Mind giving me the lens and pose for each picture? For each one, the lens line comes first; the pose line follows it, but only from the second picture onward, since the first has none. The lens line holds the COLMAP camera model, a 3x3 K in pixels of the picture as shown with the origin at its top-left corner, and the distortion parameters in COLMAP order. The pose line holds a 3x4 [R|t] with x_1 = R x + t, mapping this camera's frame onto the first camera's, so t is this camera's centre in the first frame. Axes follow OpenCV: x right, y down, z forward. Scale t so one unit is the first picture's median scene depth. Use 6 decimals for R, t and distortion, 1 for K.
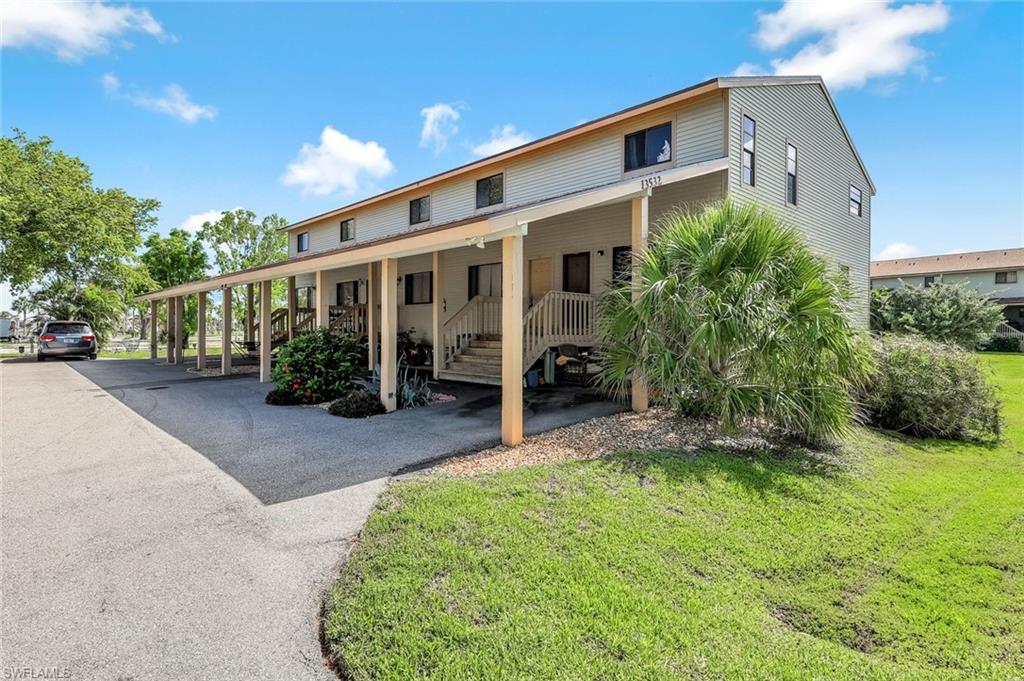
lens RADIAL K [[529.8, 0, 512.1], [0, 529.8, 336.0], [0, 0, 1]] dist [0.006445, -0.000406]
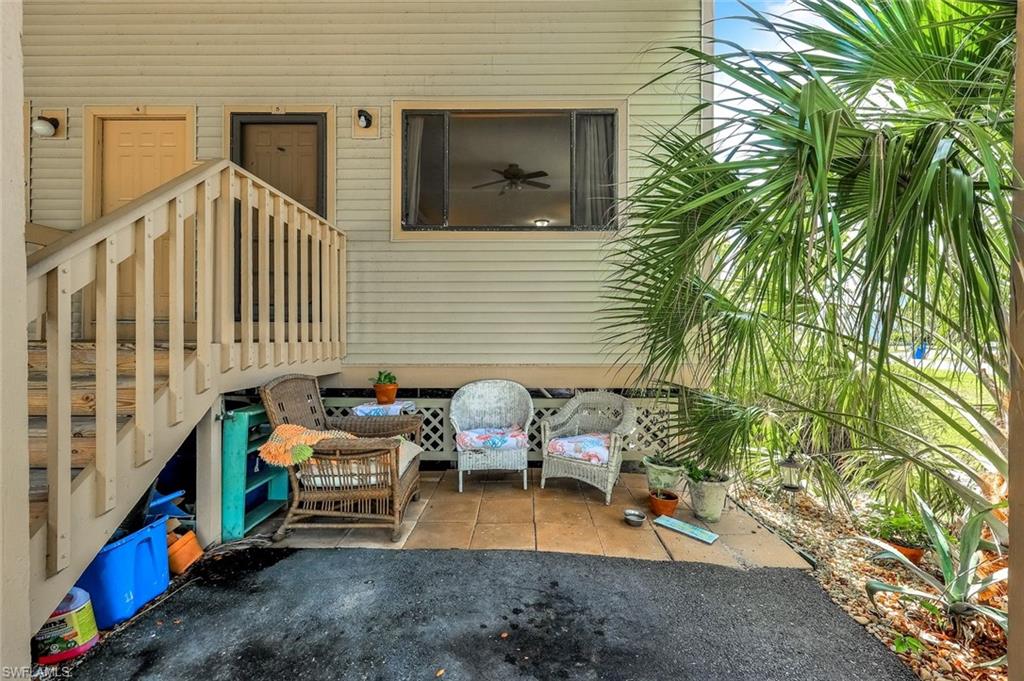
lens RADIAL K [[445.0, 0, 509.3], [0, 445.0, 335.5], [0, 0, 1]] dist [0.004060, 0.000693]
pose [[0.696928, 0.004896, 0.717124, 0.015519], [-0.000631, 0.999980, -0.006214, -0.004421], [-0.717141, 0.003879, 0.696918, 0.763802]]
